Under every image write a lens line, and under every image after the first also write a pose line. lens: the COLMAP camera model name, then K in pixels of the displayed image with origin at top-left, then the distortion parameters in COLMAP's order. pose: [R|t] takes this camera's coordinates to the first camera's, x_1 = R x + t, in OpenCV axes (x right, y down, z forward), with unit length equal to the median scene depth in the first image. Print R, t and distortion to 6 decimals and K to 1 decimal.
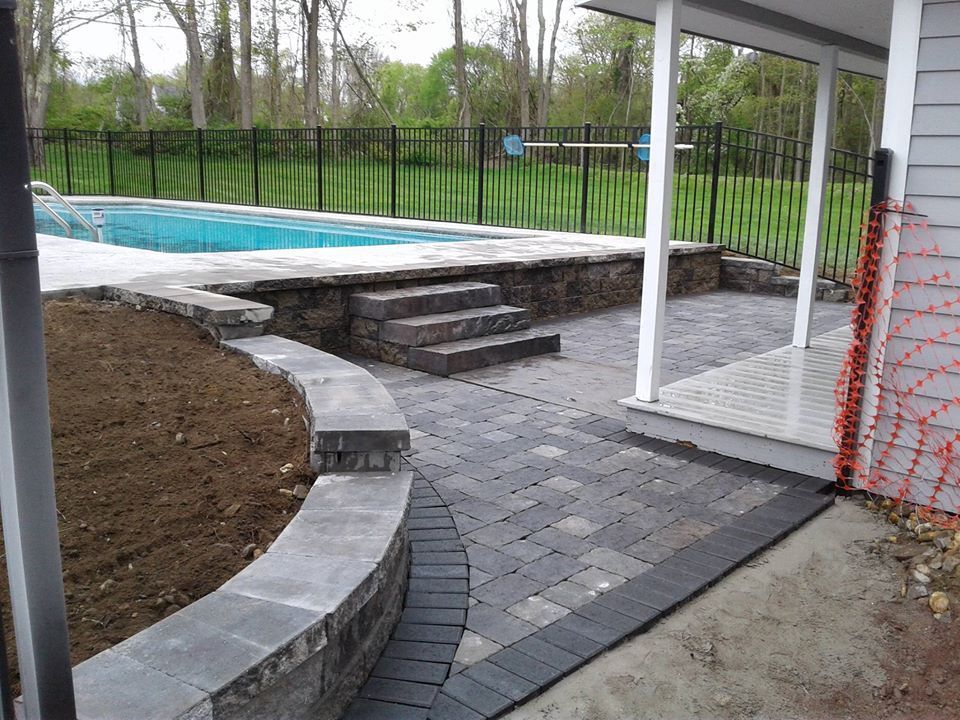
lens RADIAL K [[864.6, 0, 460.9], [0, 864.6, 347.8], [0, 0, 1]] dist [0.016906, -0.003571]
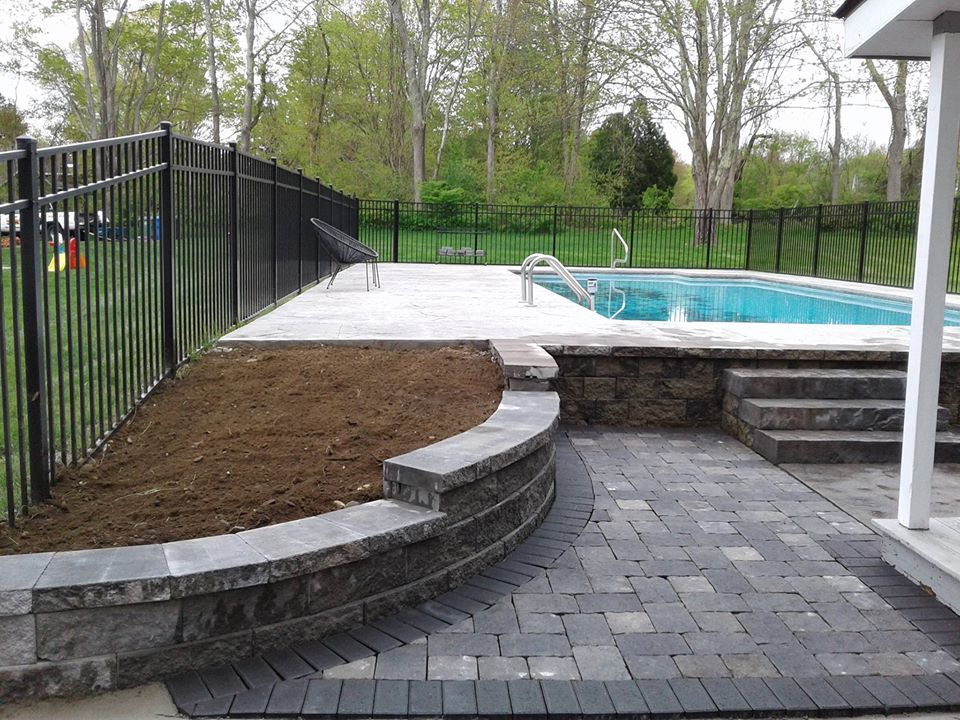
lens RADIAL K [[839.5, 0, 479.8], [0, 839.5, 313.4], [0, 0, 1]] dist [0.064012, -0.094867]
pose [[0.734081, 0.051347, -0.677118, 0.332768], [-0.134066, 0.988470, -0.070387, -0.019390], [0.665696, 0.142448, 0.732501, 0.098178]]
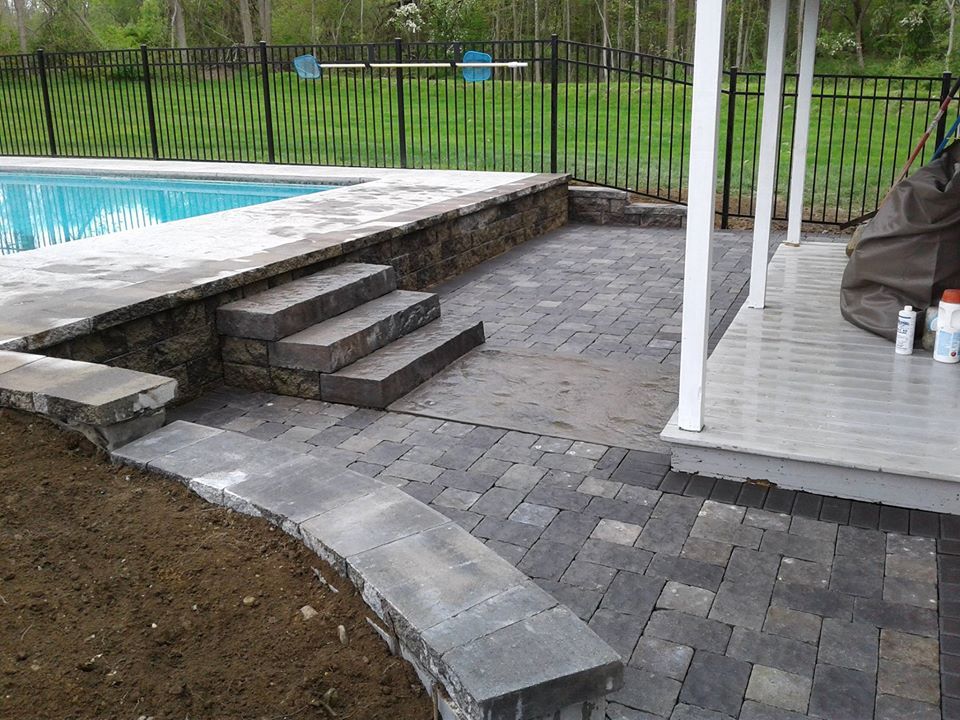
lens RADIAL K [[882.9, 0, 480.0], [0, 882.9, 360.0], [0, 0, 1]] dist [0.019004, -0.014903]
pose [[0.948062, -0.137429, 0.286865, -0.143565], [0.105246, 0.986582, 0.124817, -0.091873], [-0.300170, -0.088143, 0.949805, 0.224535]]
